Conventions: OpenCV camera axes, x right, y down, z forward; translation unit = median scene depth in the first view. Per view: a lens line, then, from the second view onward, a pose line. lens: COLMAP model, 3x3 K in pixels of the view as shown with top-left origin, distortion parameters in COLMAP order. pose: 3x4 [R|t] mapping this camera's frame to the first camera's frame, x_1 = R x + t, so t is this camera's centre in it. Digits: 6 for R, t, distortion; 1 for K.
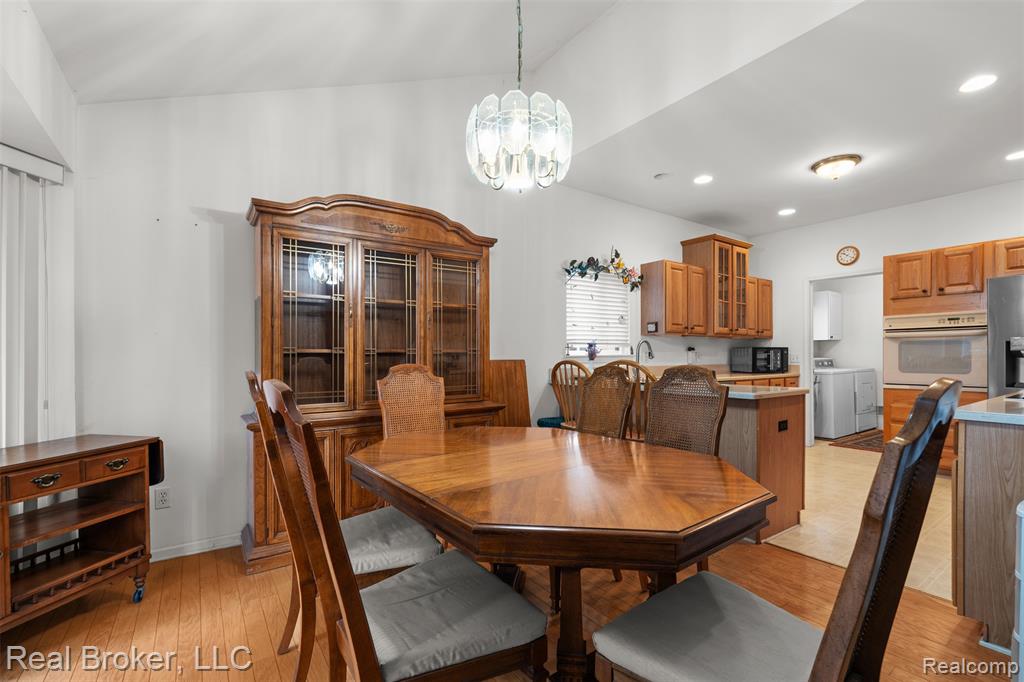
lens RADIAL K [[457.0, 0, 513.1], [0, 457.0, 355.3], [0, 0, 1]] dist [-0.000037, 0.000150]
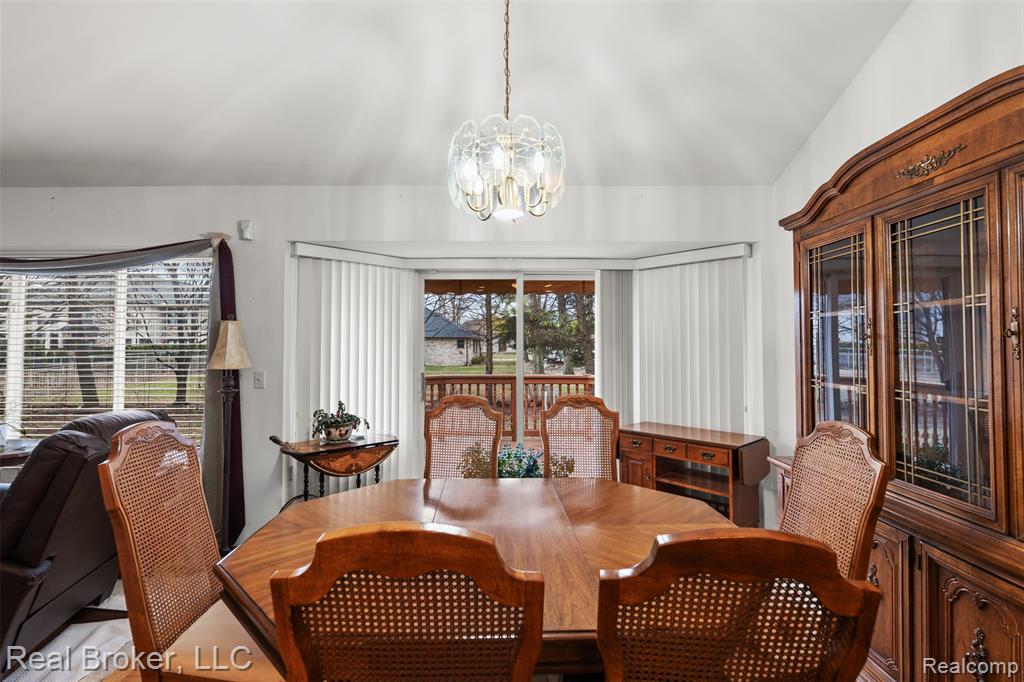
lens RADIAL K [[454.2, 0, 510.6], [0, 454.2, 337.7], [0, 0, 1]] dist [0.001027, 0.000302]
pose [[-0.577216, -0.015040, -0.816453, 0.285366], [-0.001078, 0.999844, -0.017655, -0.044668], [0.816591, -0.009311, -0.577142, 0.585971]]
